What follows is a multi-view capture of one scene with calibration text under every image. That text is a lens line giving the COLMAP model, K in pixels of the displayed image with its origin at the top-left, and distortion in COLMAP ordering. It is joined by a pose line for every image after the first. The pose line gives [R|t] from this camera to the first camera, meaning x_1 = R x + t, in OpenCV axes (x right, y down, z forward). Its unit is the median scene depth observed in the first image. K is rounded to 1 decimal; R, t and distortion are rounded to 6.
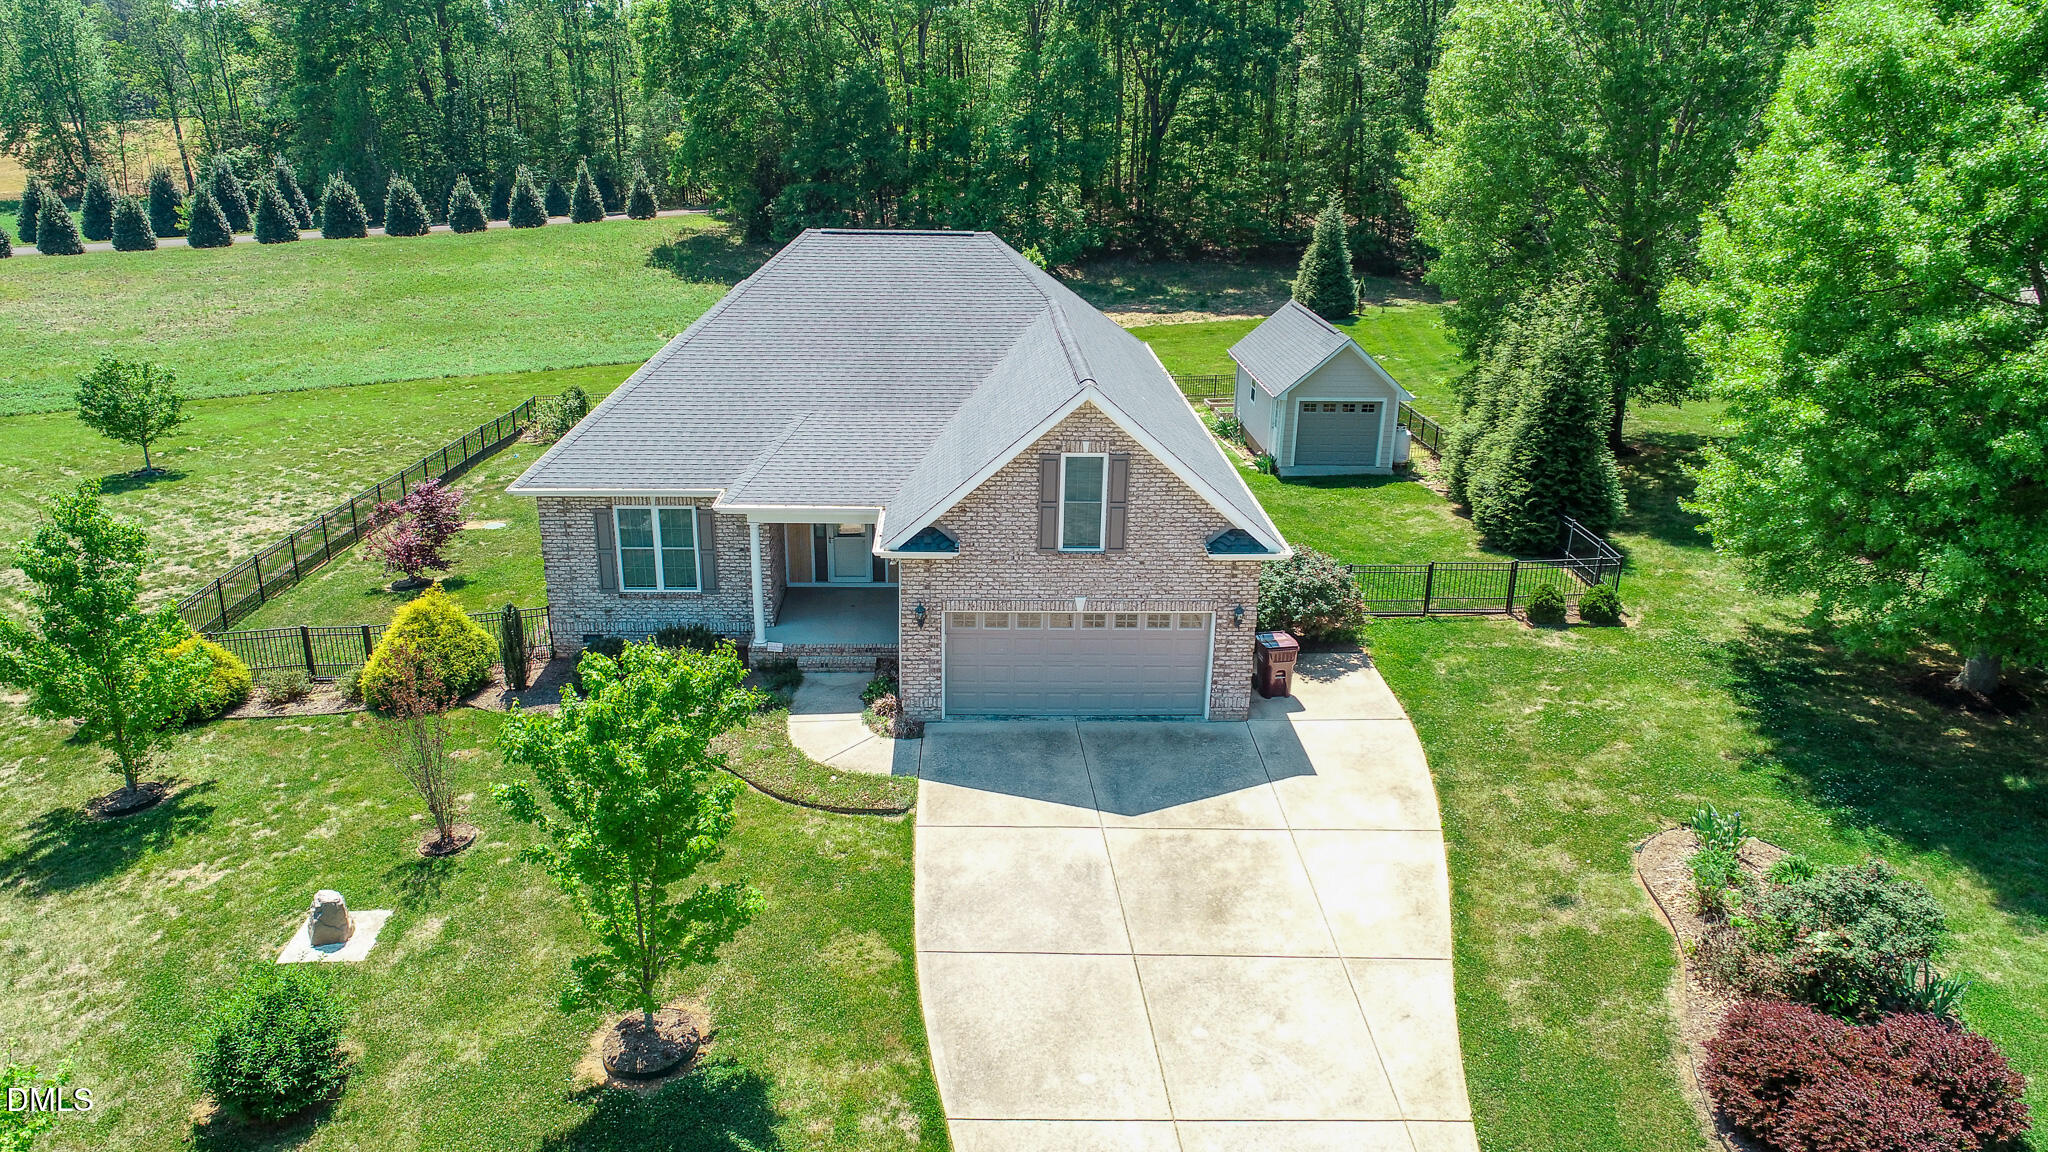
lens RADIAL K [[1375.5, 0, 1024.0], [0, 1375.5, 576.0], [0, 0, 1]] dist [-0.000348, -0.000161]
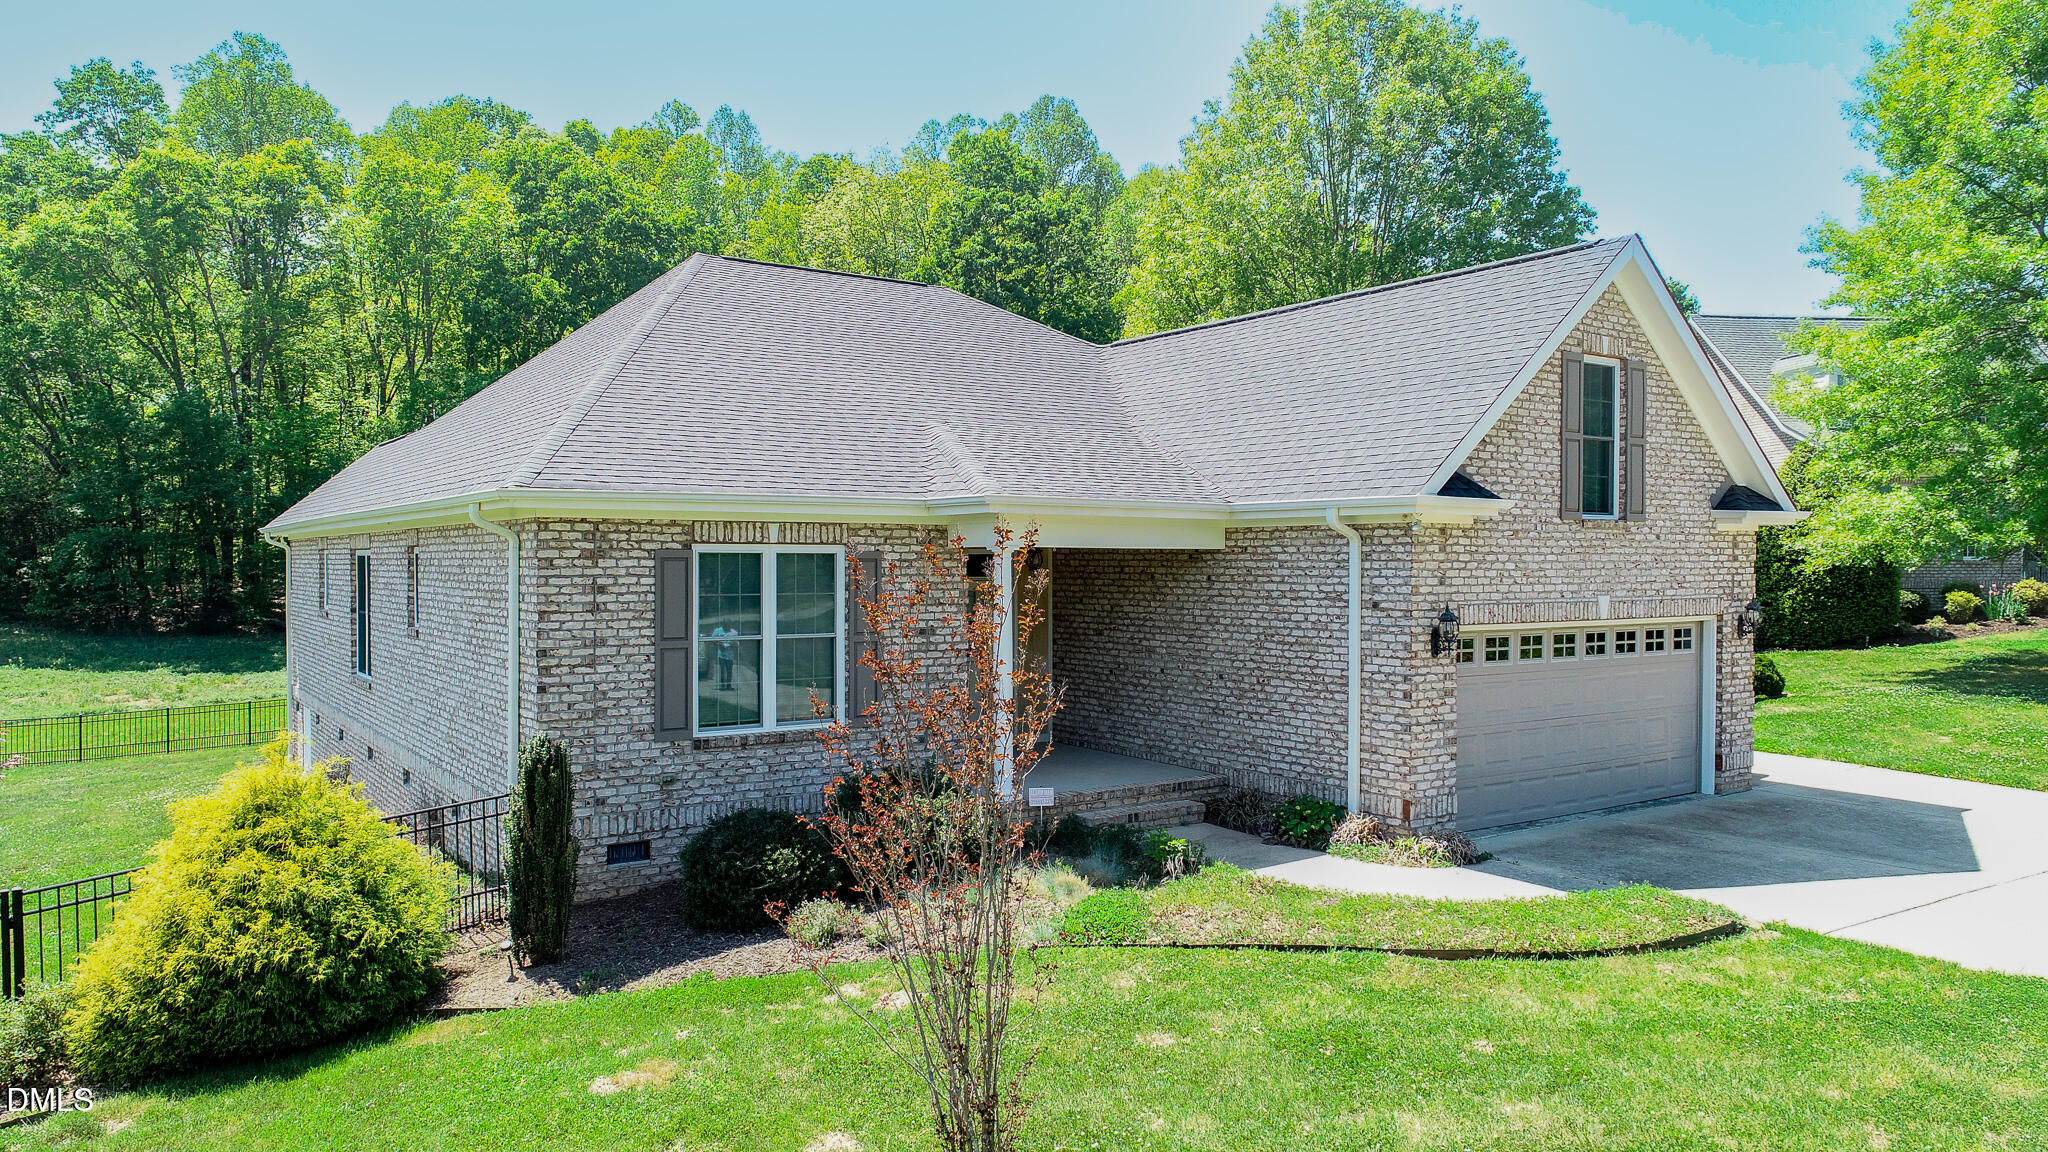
lens RADIAL K [[1375.5, 0, 1024.0], [0, 1375.5, 576.0], [0, 0, 1]] dist [-0.000348, -0.000161]
pose [[0.846846, -0.023193, 0.531332, -0.465538], [0.196040, 0.942313, -0.271320, 0.113796], [-0.494388, 0.333929, 0.802541, 0.575427]]
